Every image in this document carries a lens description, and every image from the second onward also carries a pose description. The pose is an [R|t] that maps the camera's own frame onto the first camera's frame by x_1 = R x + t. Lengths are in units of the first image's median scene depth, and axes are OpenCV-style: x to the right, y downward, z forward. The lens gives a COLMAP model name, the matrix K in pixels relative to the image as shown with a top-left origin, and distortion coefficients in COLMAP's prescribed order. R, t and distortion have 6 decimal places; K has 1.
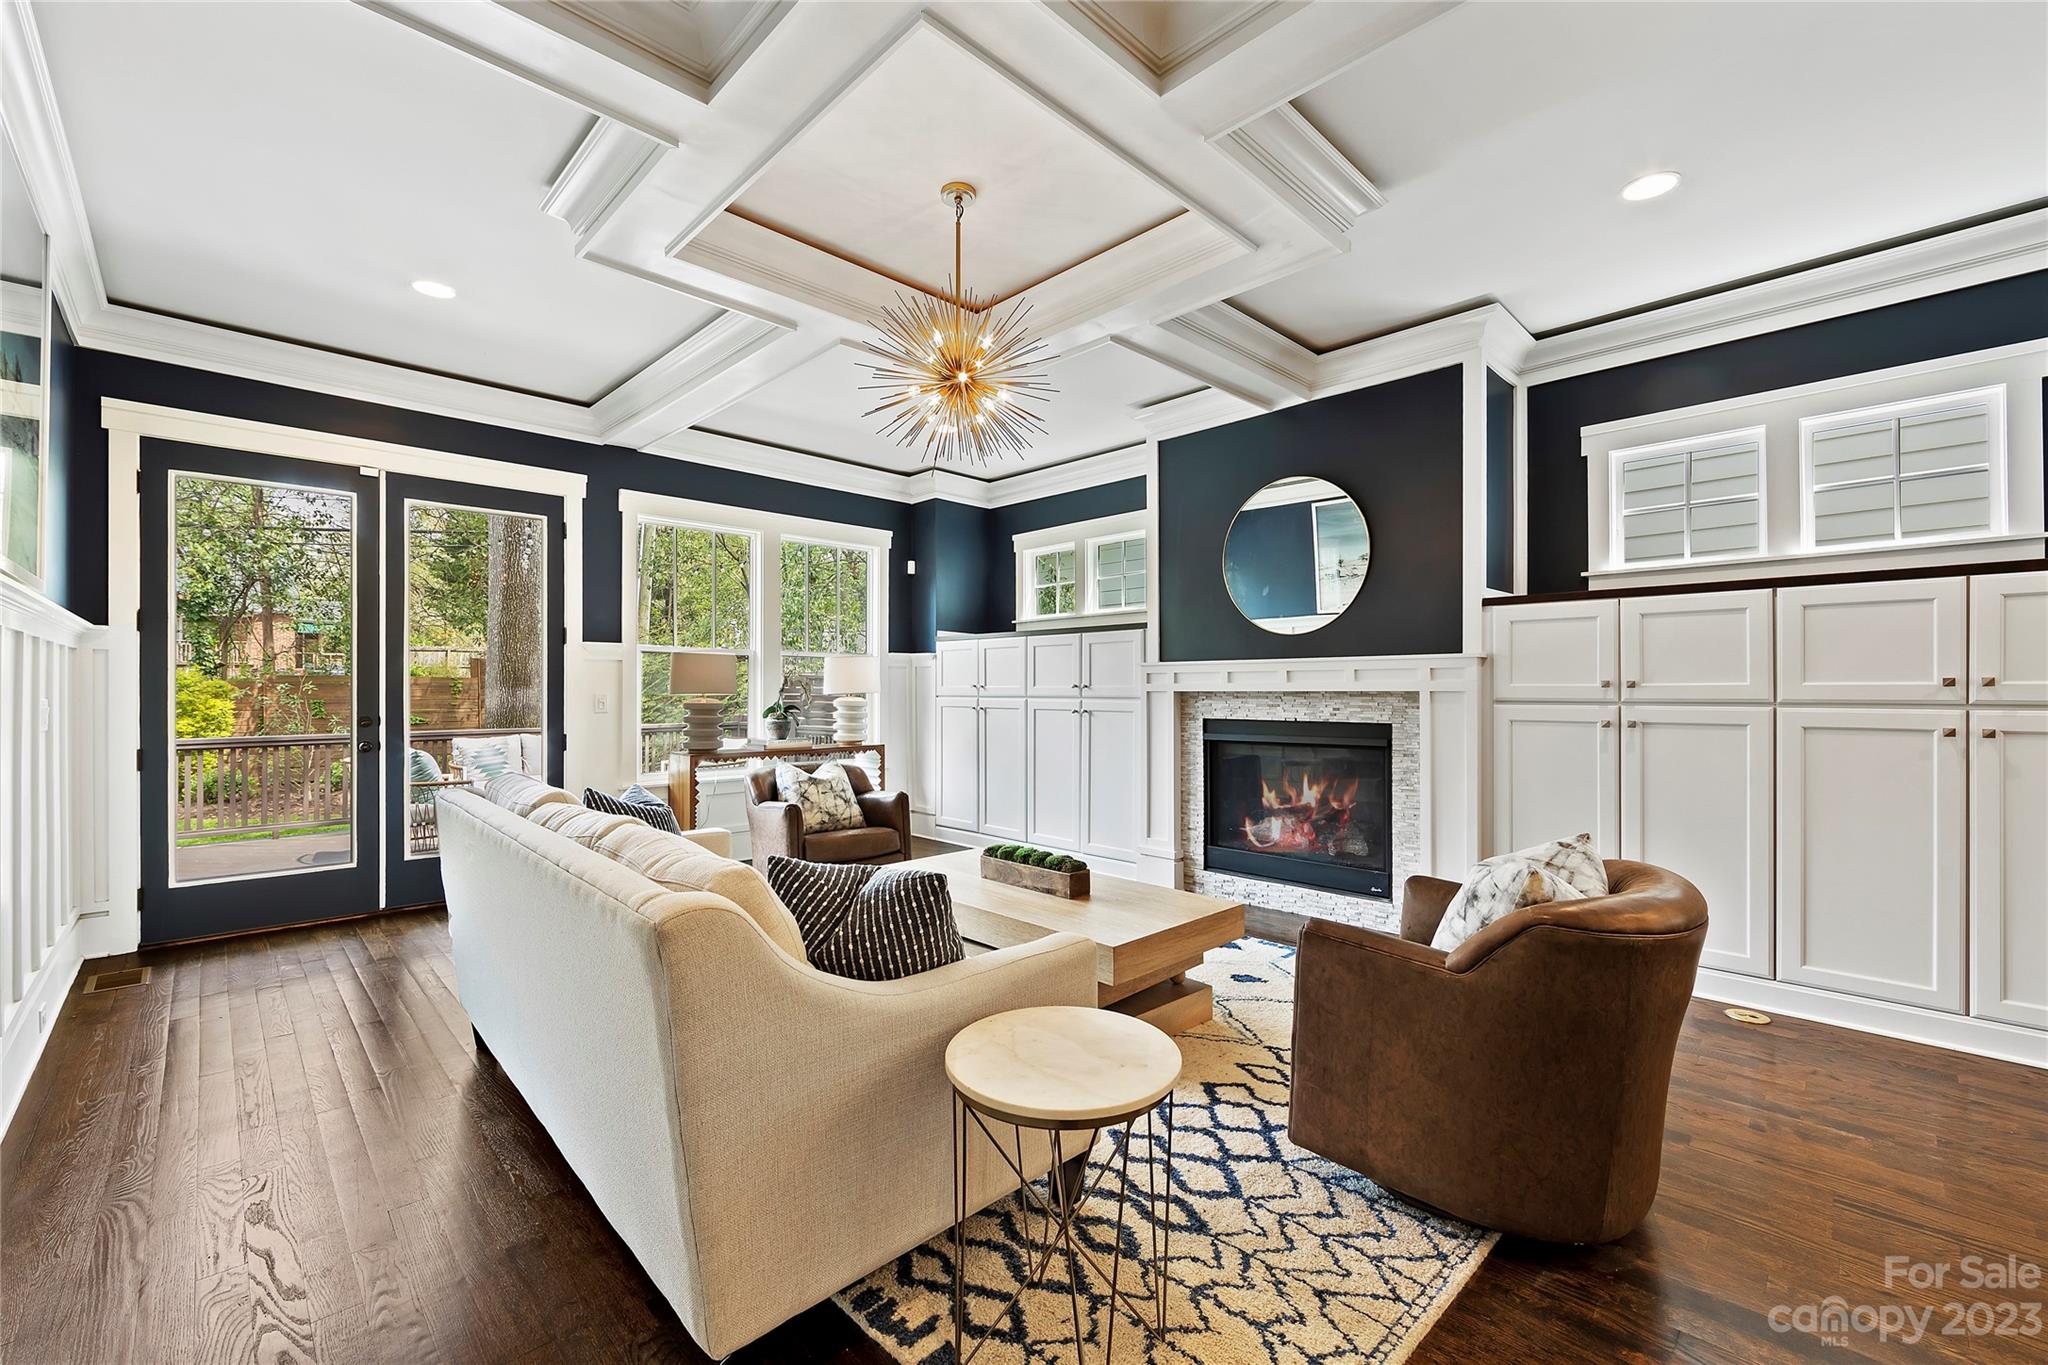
lens RADIAL K [[843.7, 0, 1039.9], [0, 843.7, 698.6], [0, 0, 1]] dist [-0.002408, -0.000398]
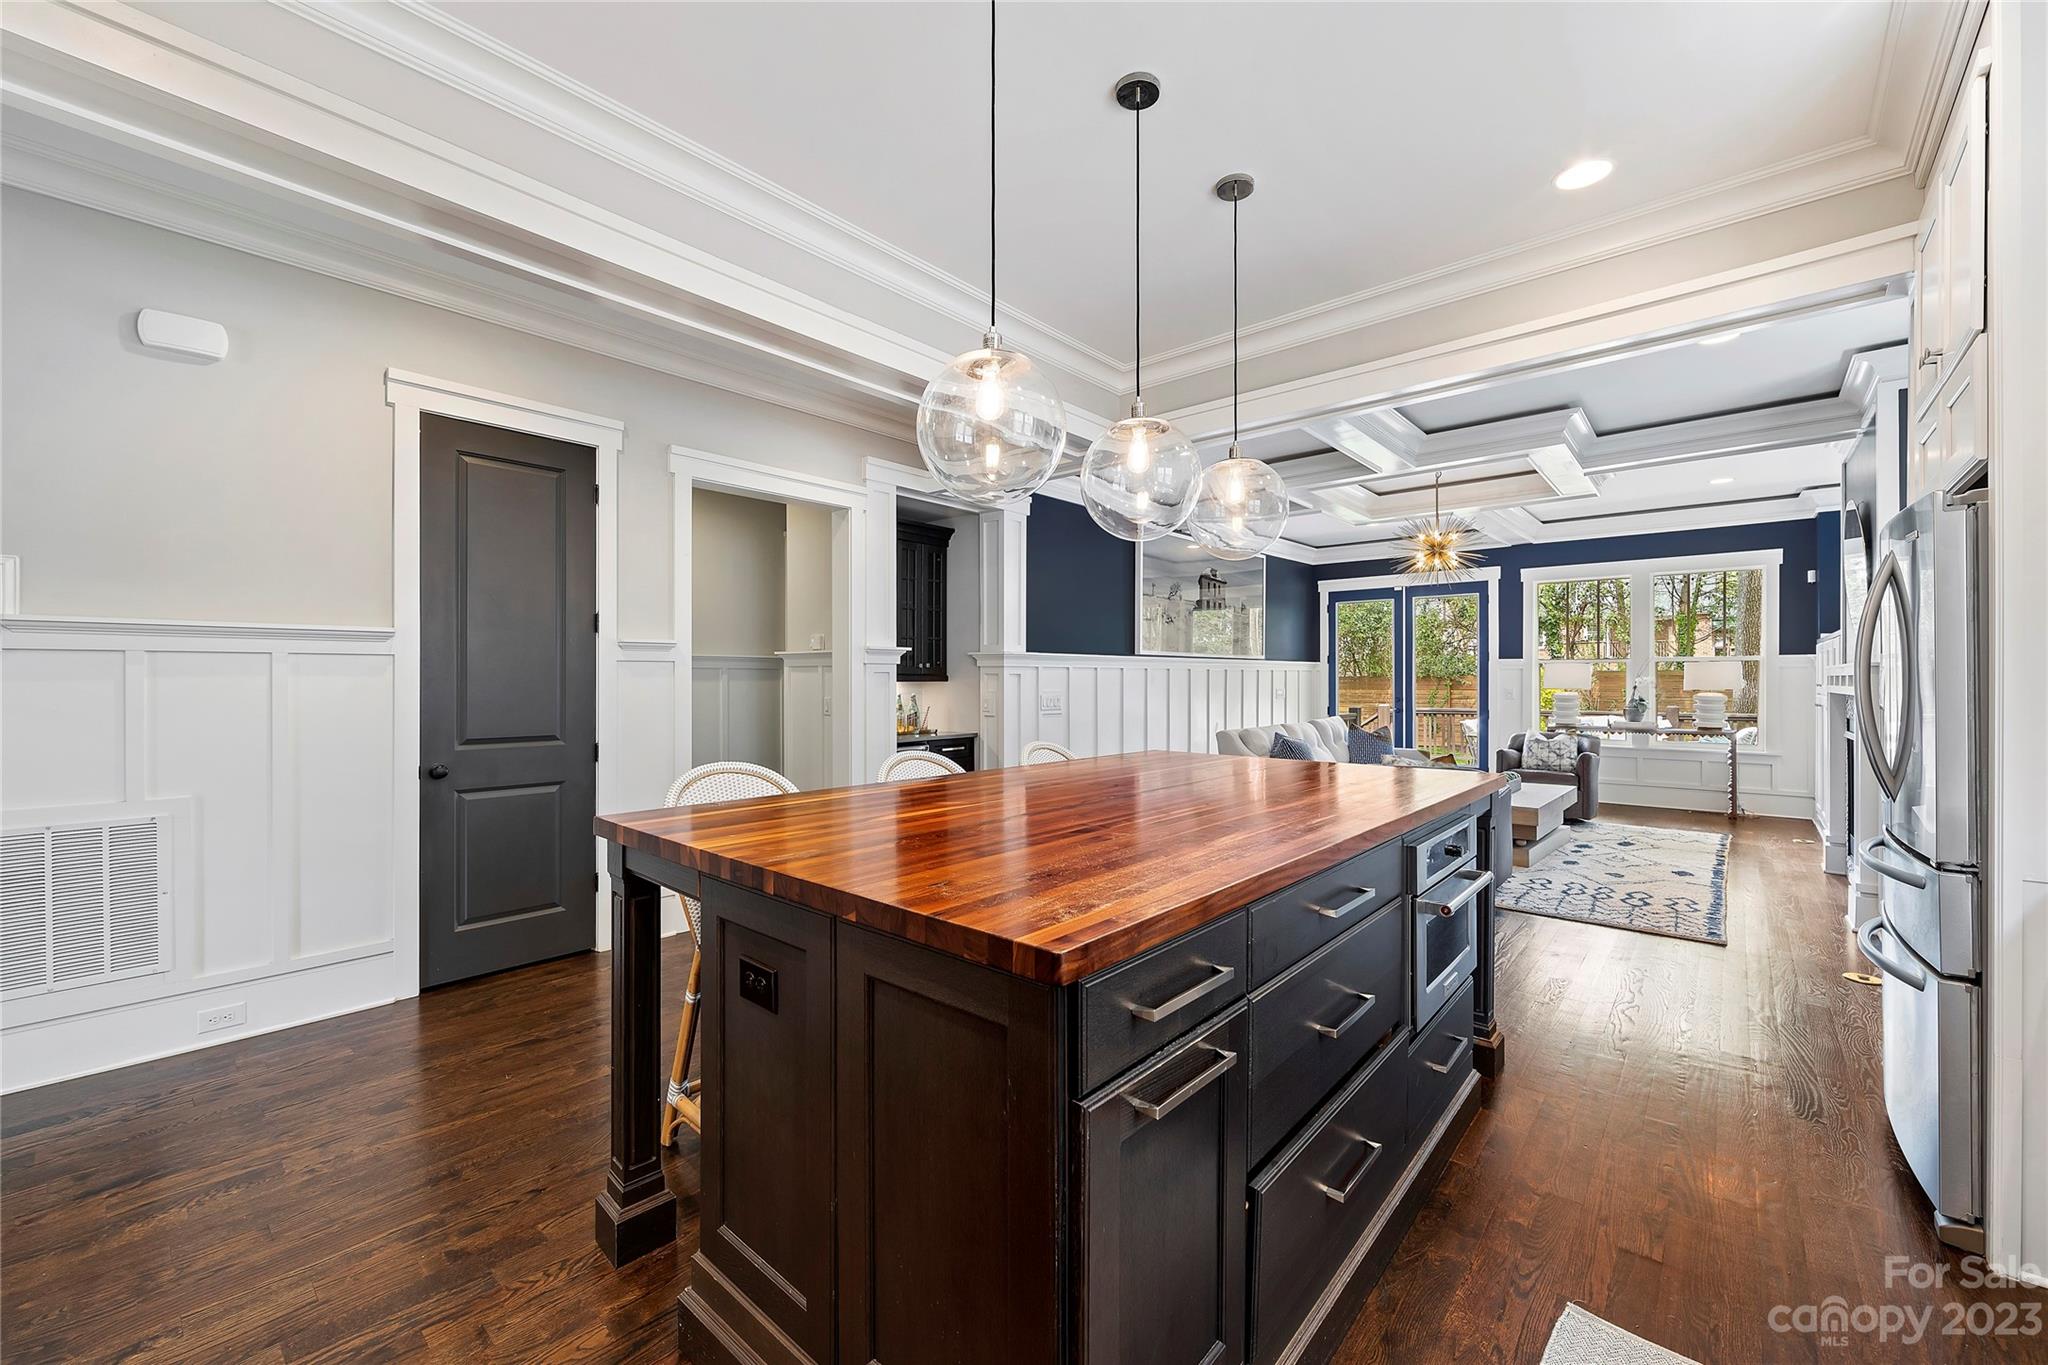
lens RADIAL K [[817.1, 0, 1025.6], [0, 817.1, 689.9], [0, 0, 1]] dist [-0.001106, -0.000010]
pose [[0.071378, 0.014085, -0.997350, 1.185303], [-0.010572, 0.999855, 0.013364, -0.015865], [0.997393, 0.009590, 0.071517, -0.132375]]
